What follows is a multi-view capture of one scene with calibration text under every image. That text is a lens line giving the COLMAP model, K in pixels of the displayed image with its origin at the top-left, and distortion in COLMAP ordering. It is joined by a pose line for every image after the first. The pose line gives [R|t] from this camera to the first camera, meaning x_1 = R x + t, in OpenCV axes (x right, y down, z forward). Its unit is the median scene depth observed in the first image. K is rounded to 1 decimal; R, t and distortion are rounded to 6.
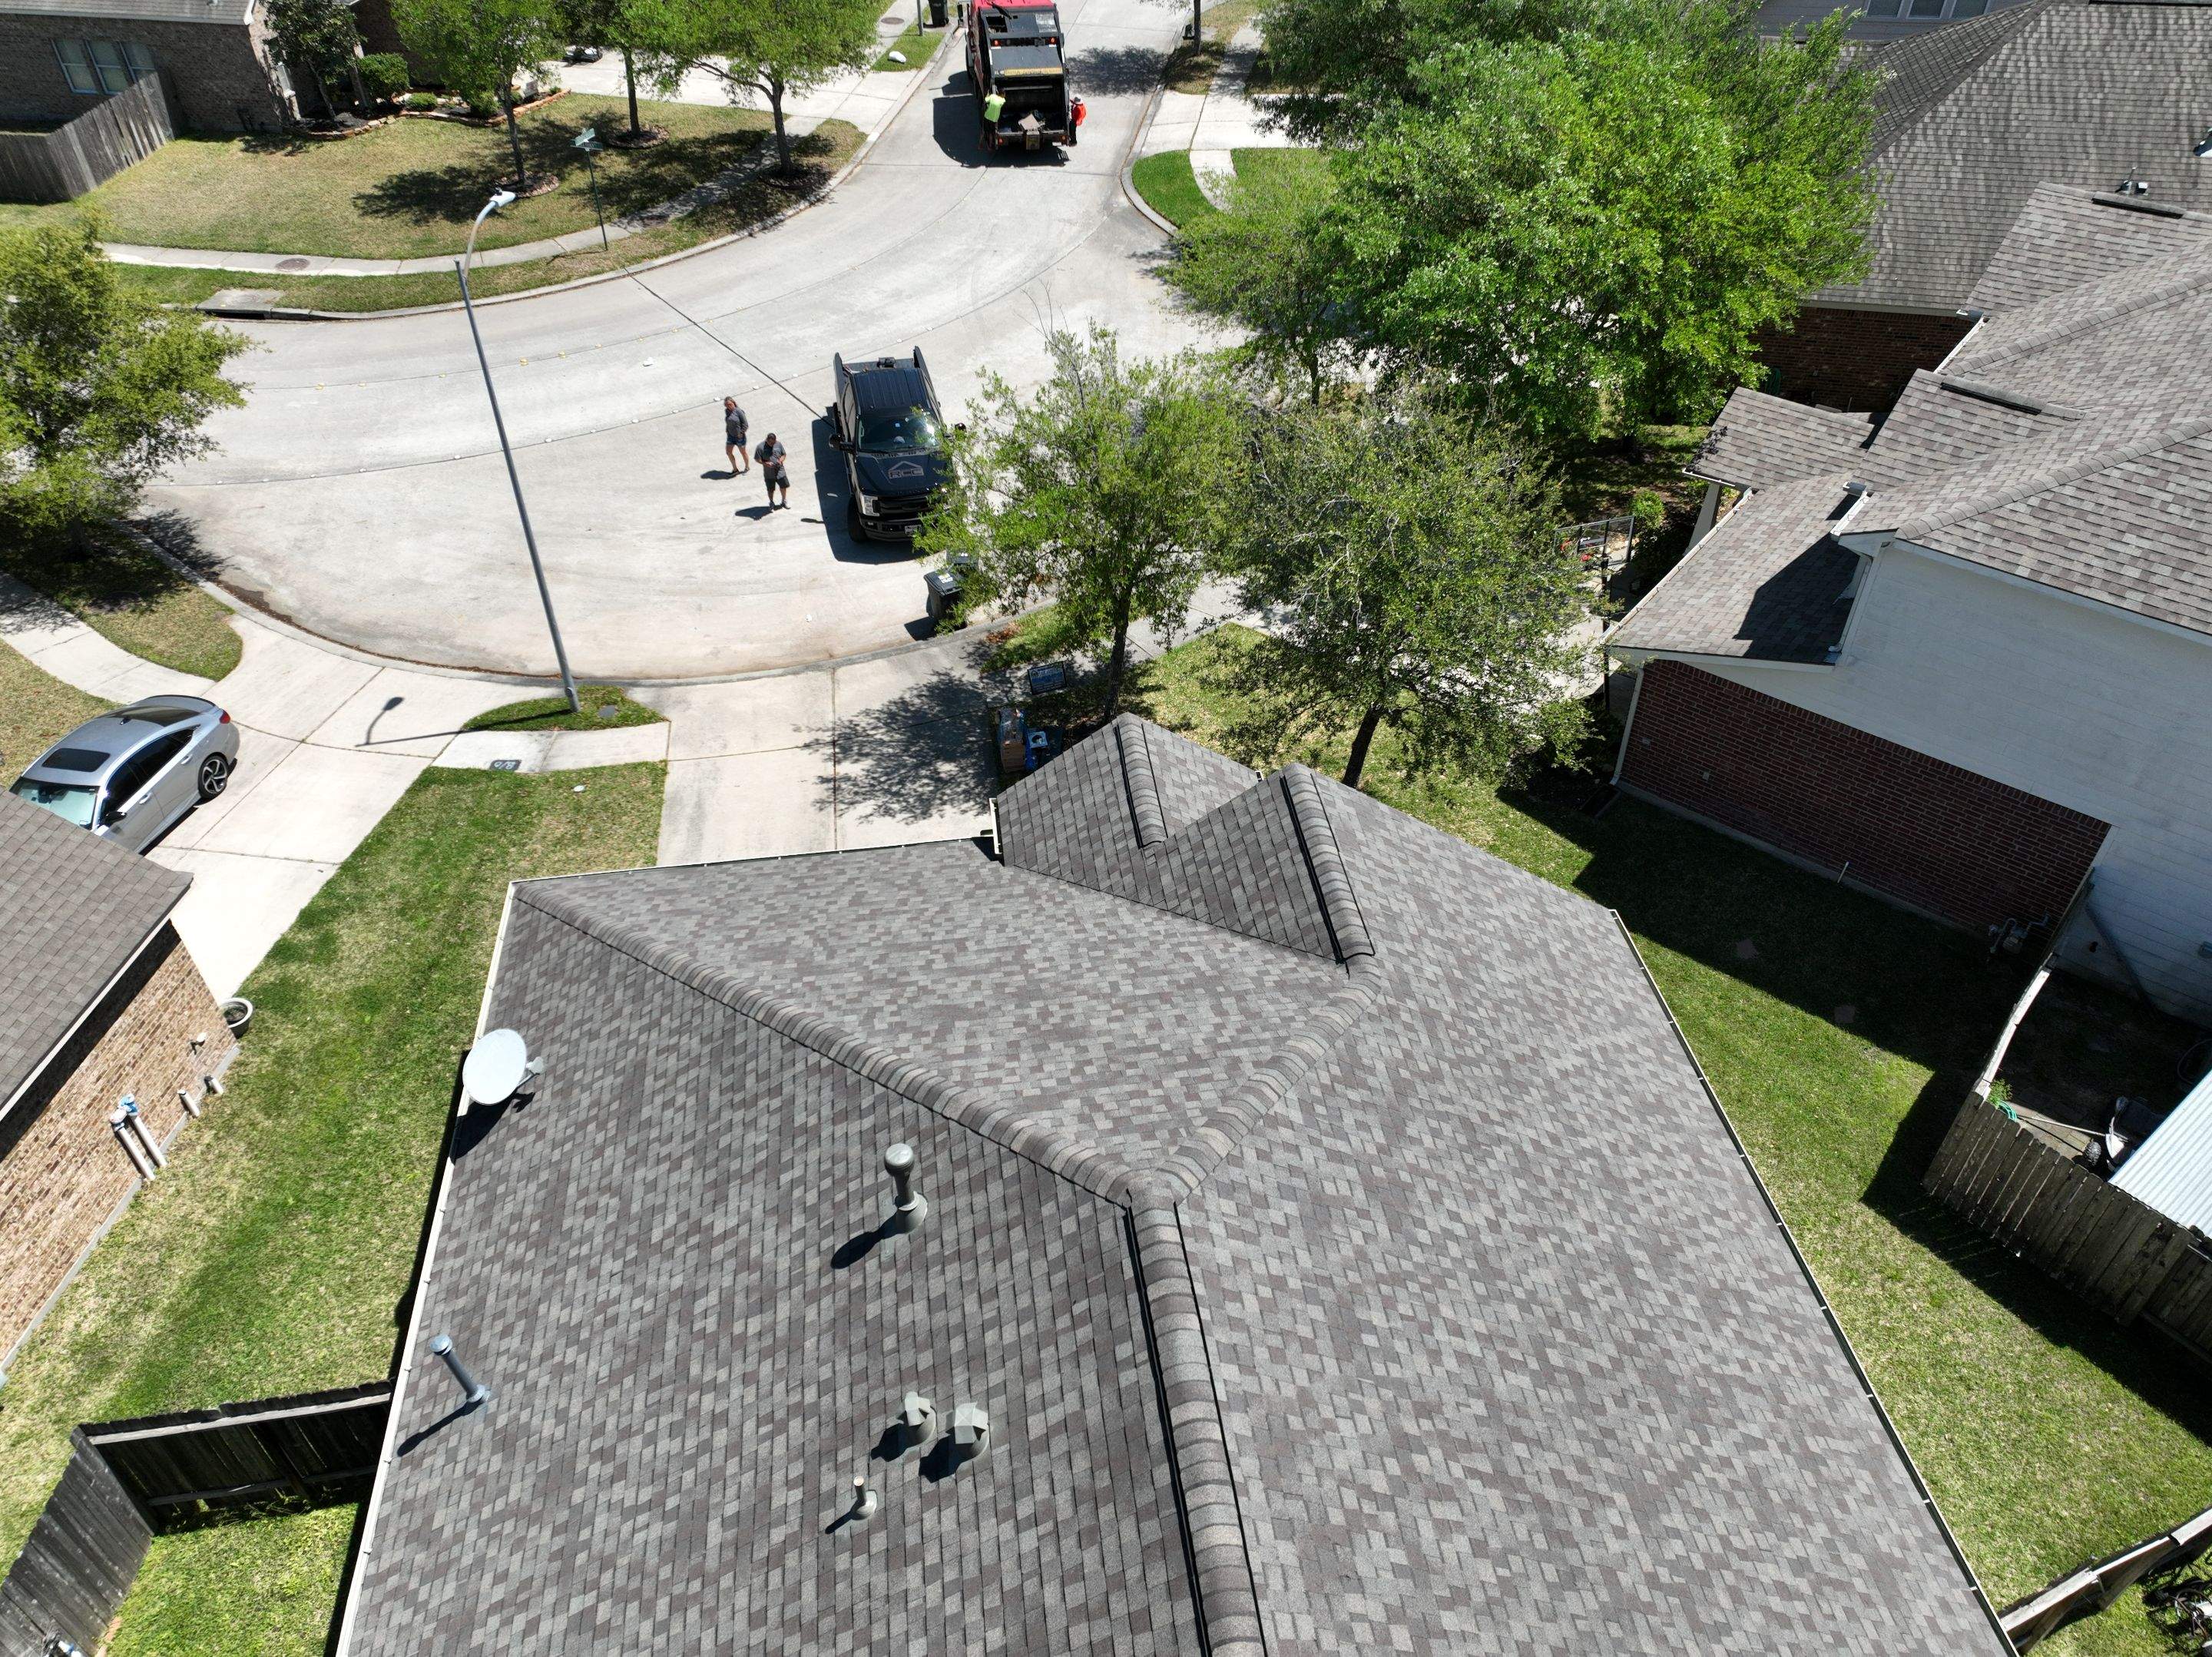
lens RADIAL K [[1610.9, 0, 1129.7], [0, 1610.9, 818.6], [0, 0, 1]] dist [0.004530, 0.006378]
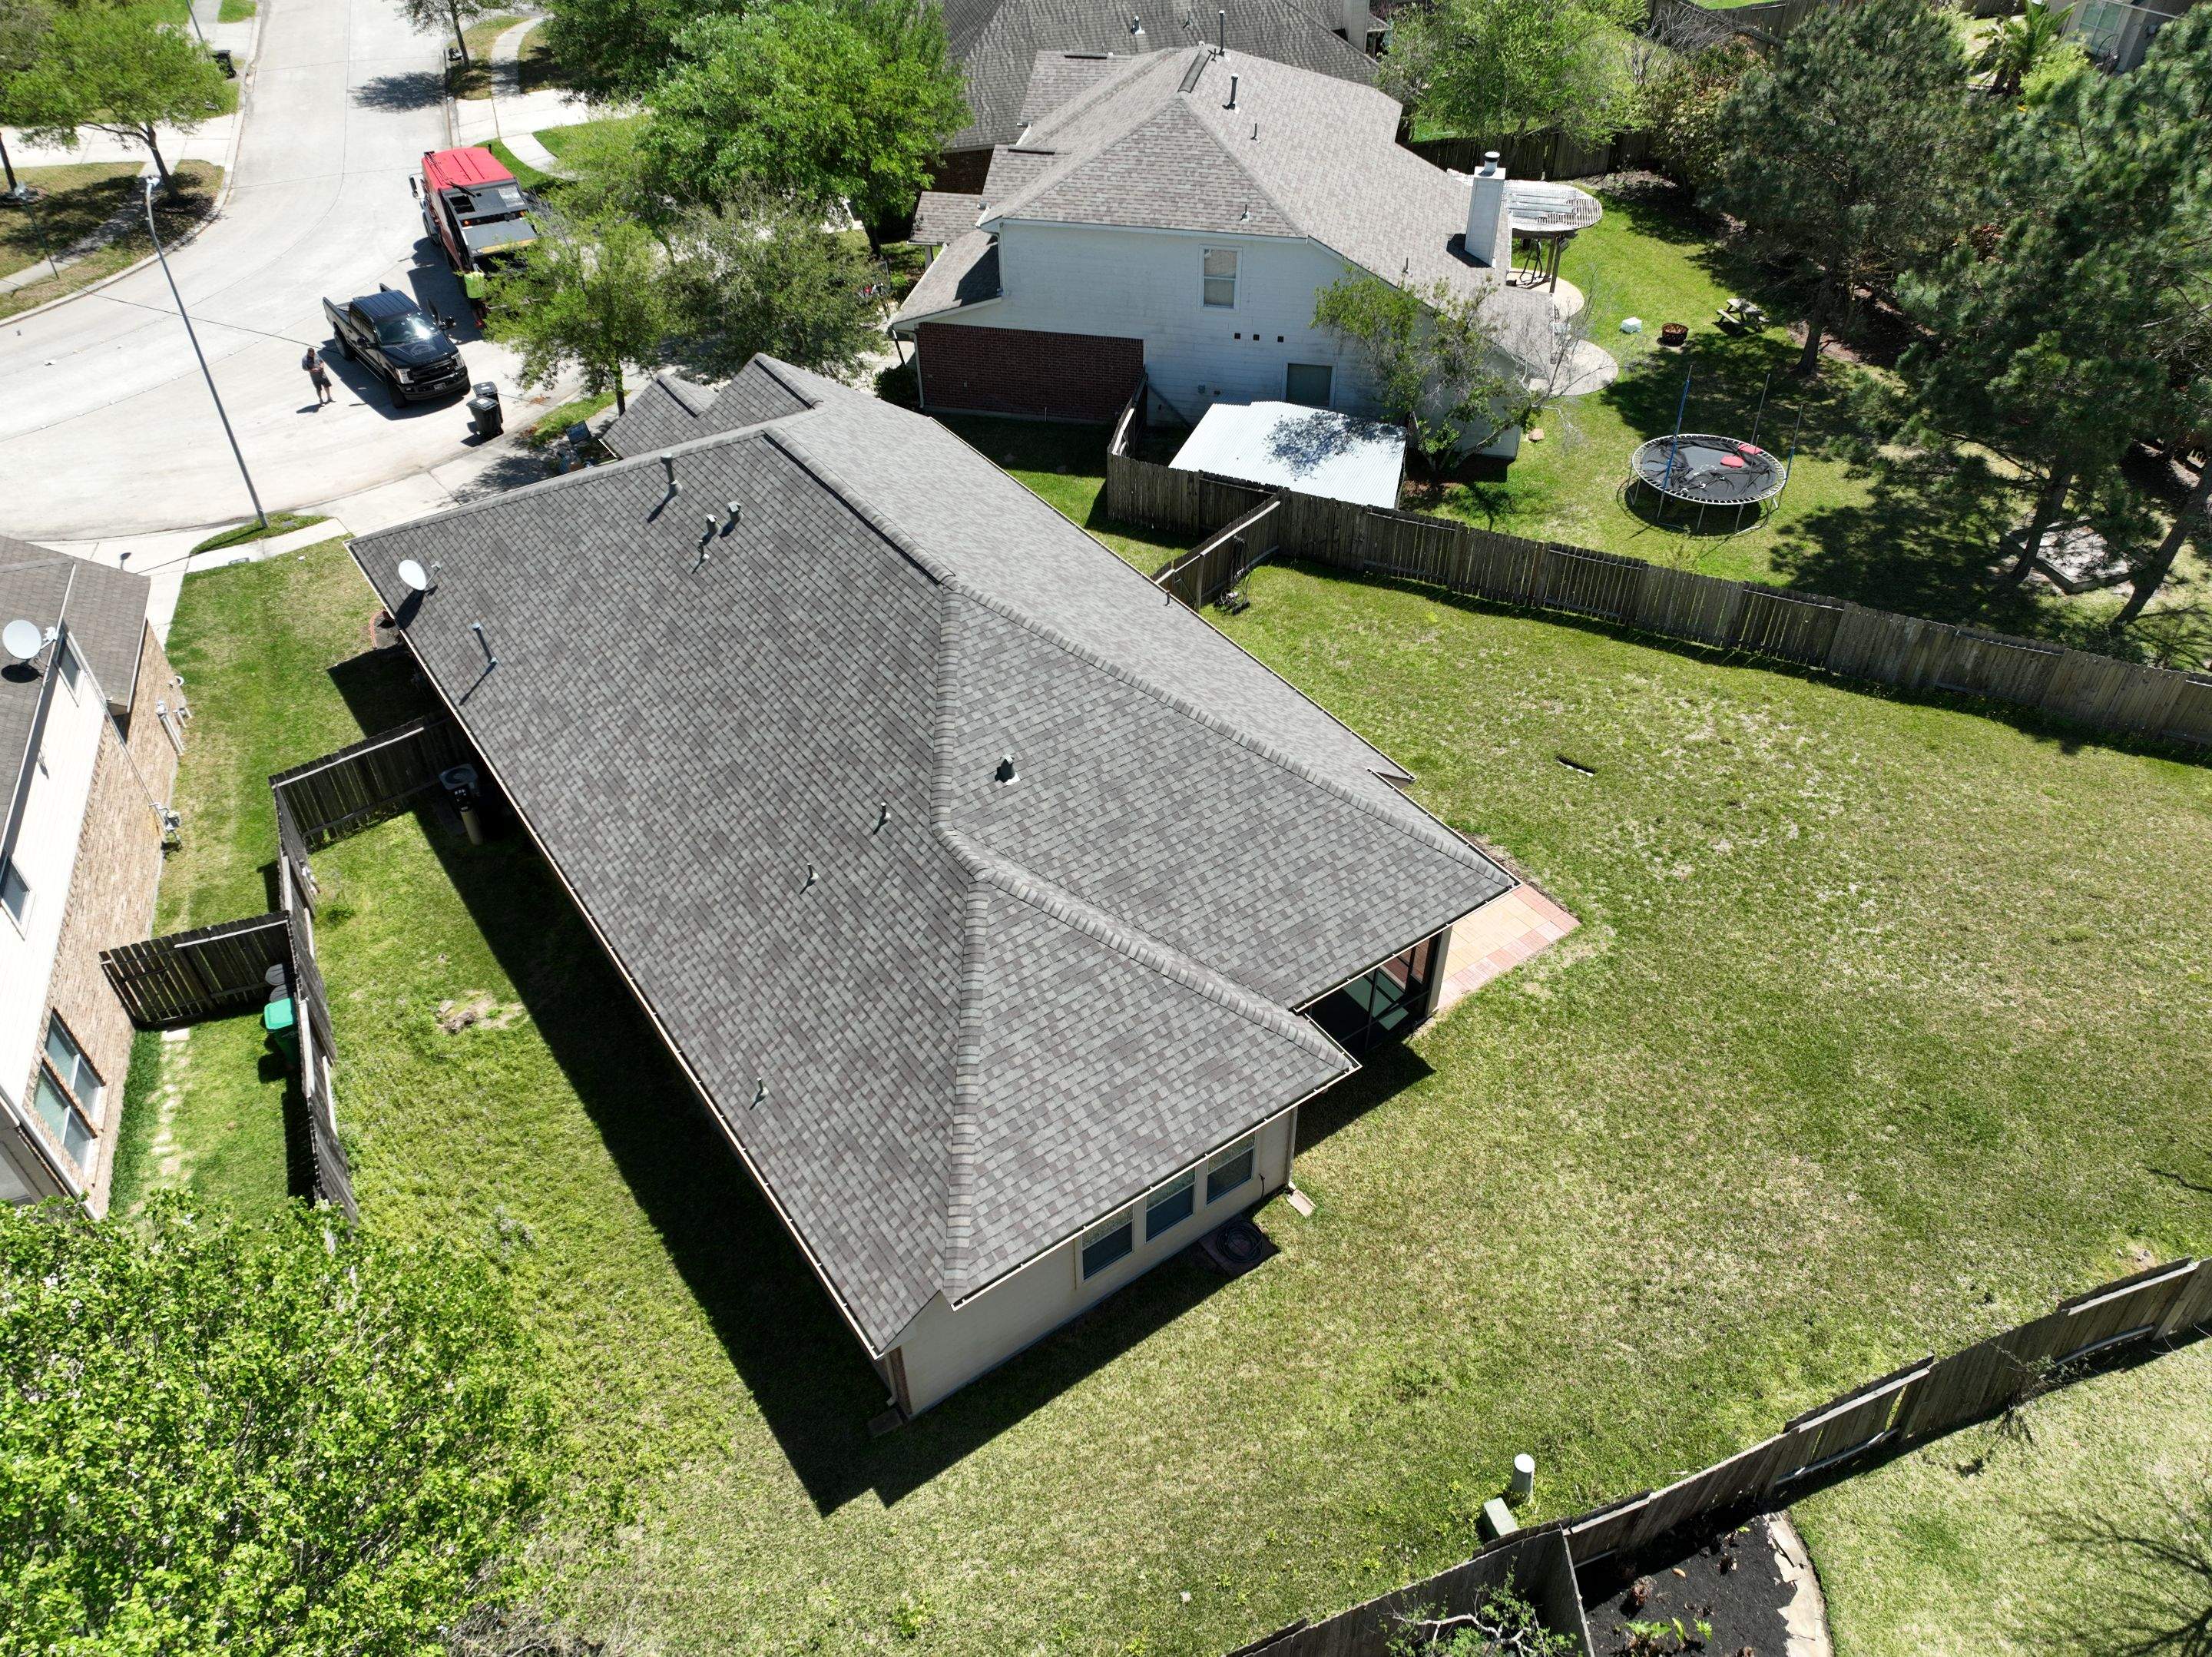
lens RADIAL K [[1610.9, 0, 1129.7], [0, 1610.9, 818.6], [0, 0, 1]] dist [0.004530, 0.006378]
pose [[0.887899, -0.300775, 0.348093, -0.240169], [0.302255, 0.951836, 0.051473, 0.366956], [-0.346810, 0.059510, 0.936046, -0.687403]]
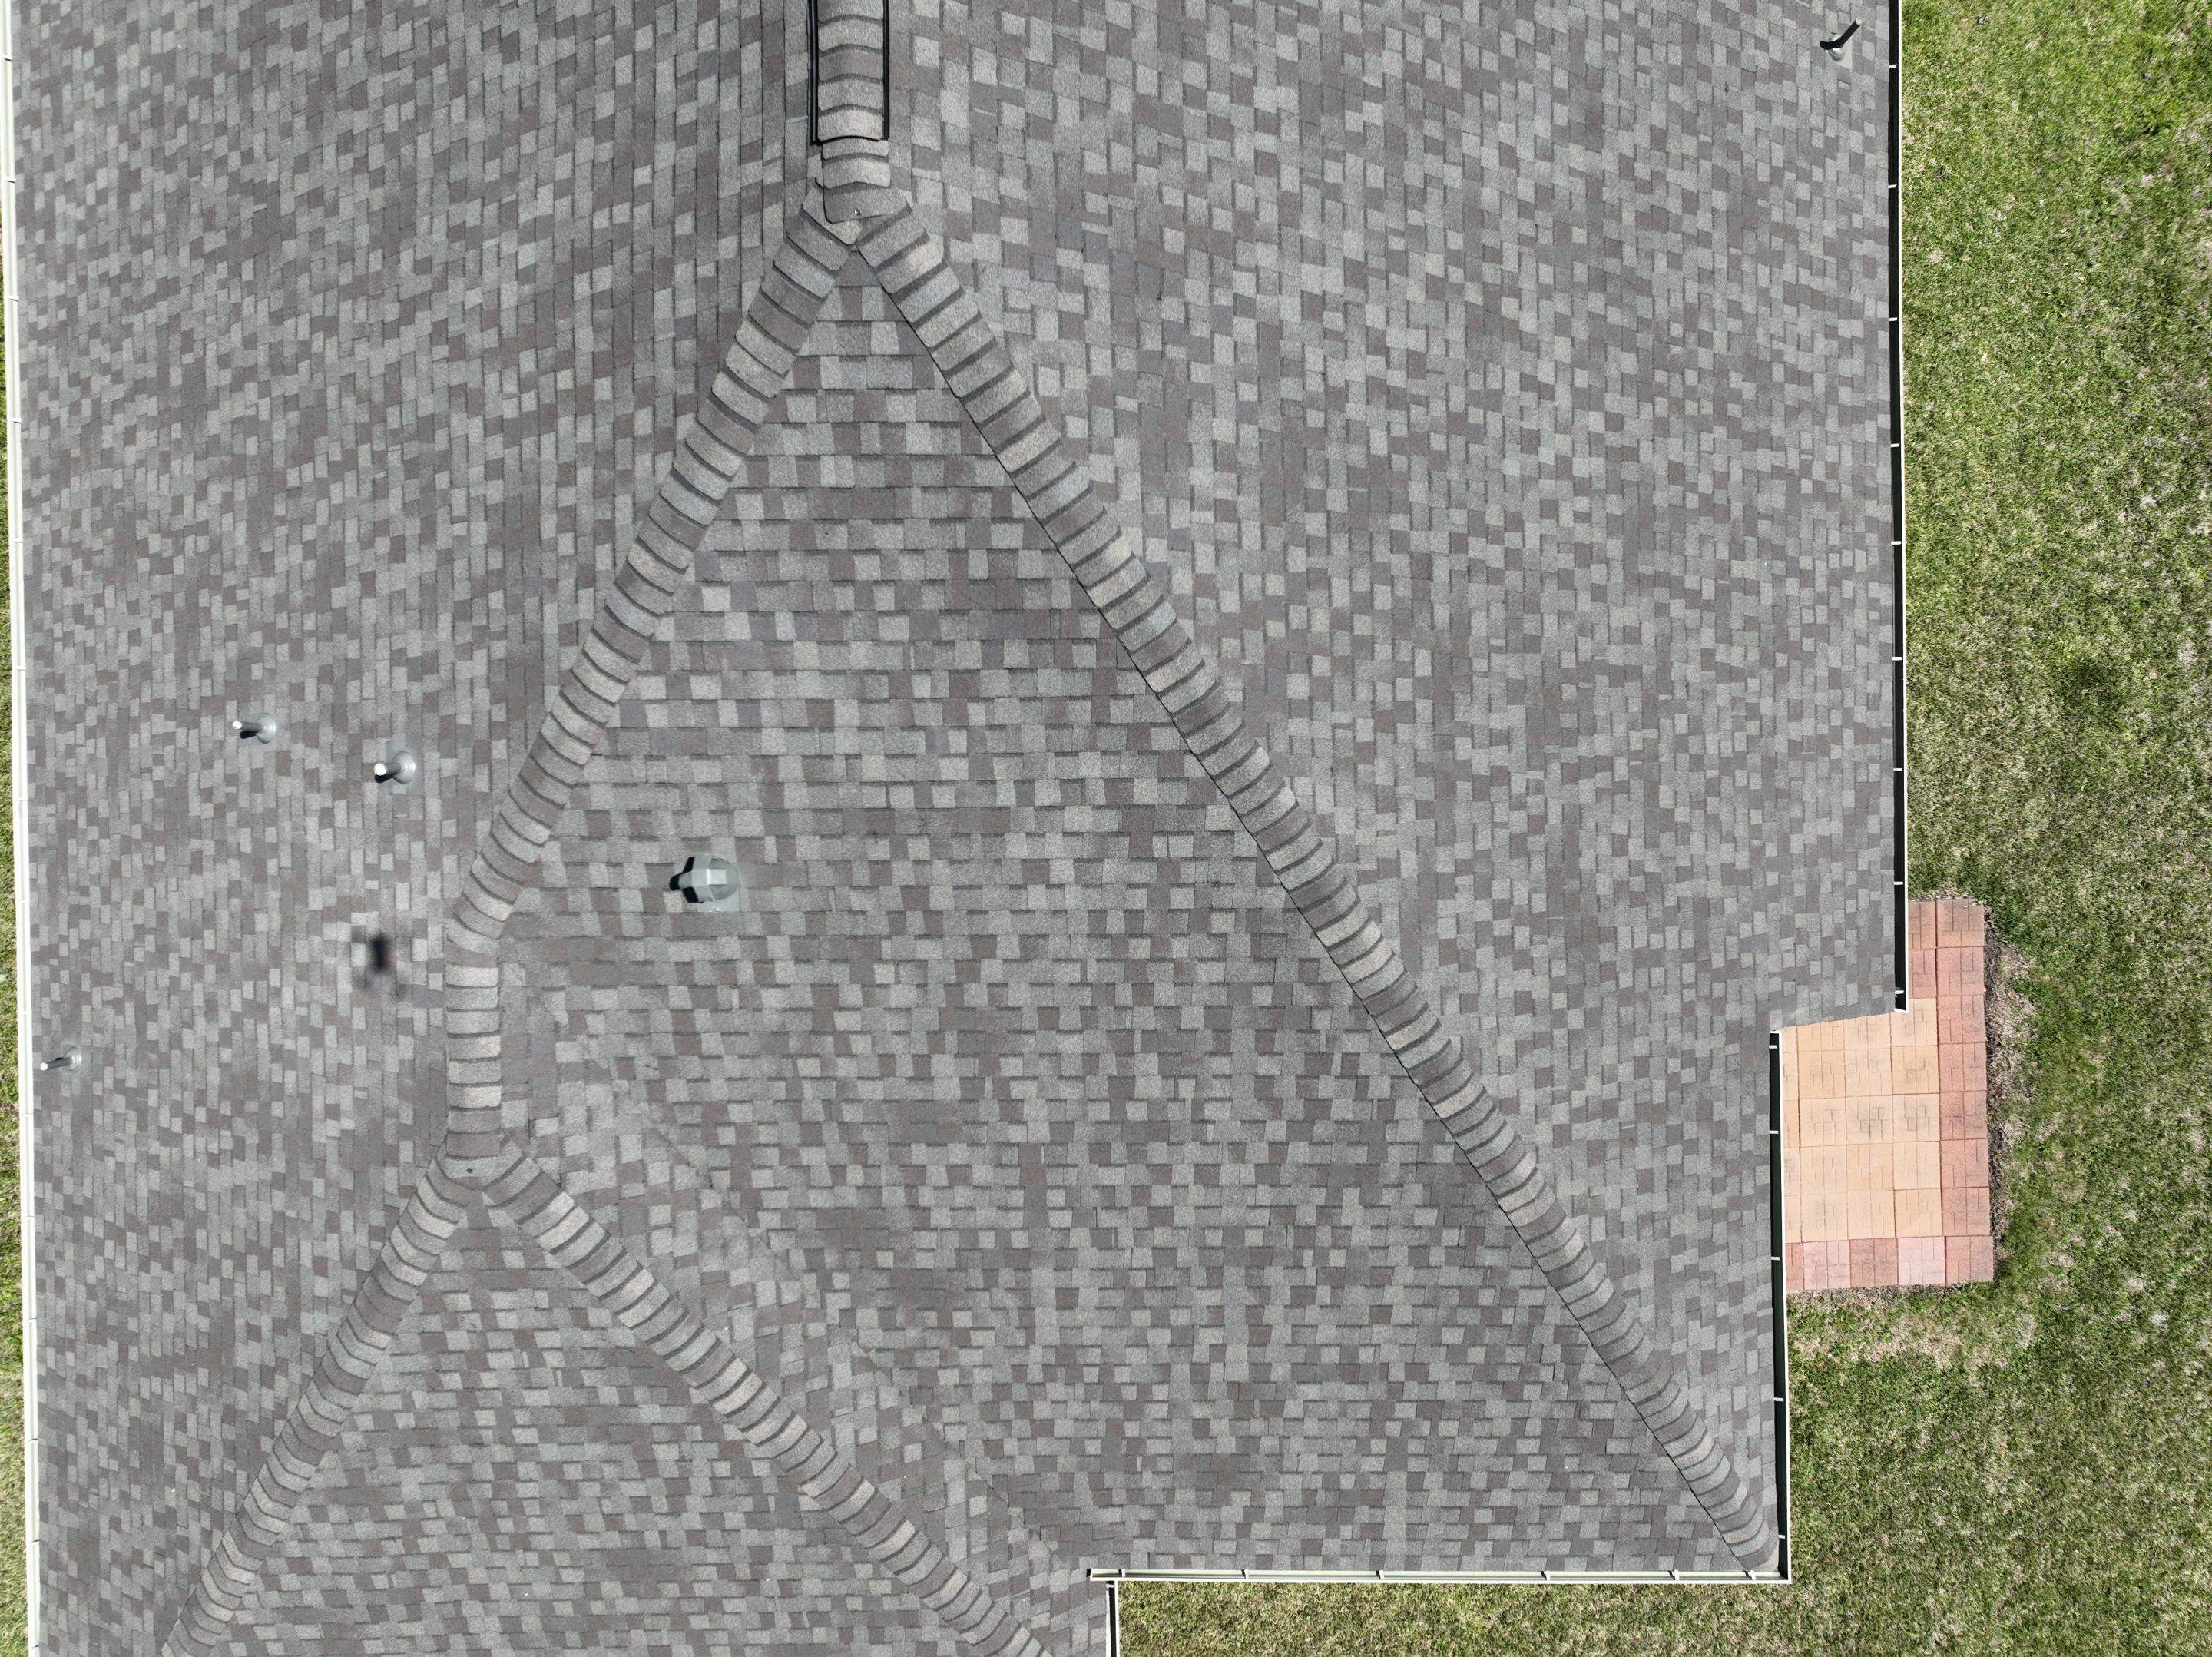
lens RADIAL K [[1604.3, 0, 1122.7], [0, 1604.3, 819.3], [0, 0, 1]] dist [0.001592, 0.011598]
pose [[0.992267, 0.124065, 0.003825, 0.095087], [-0.083331, 0.643009, 0.761312, 0.117709], [0.091993, -0.755743, 0.648375, -0.010905]]
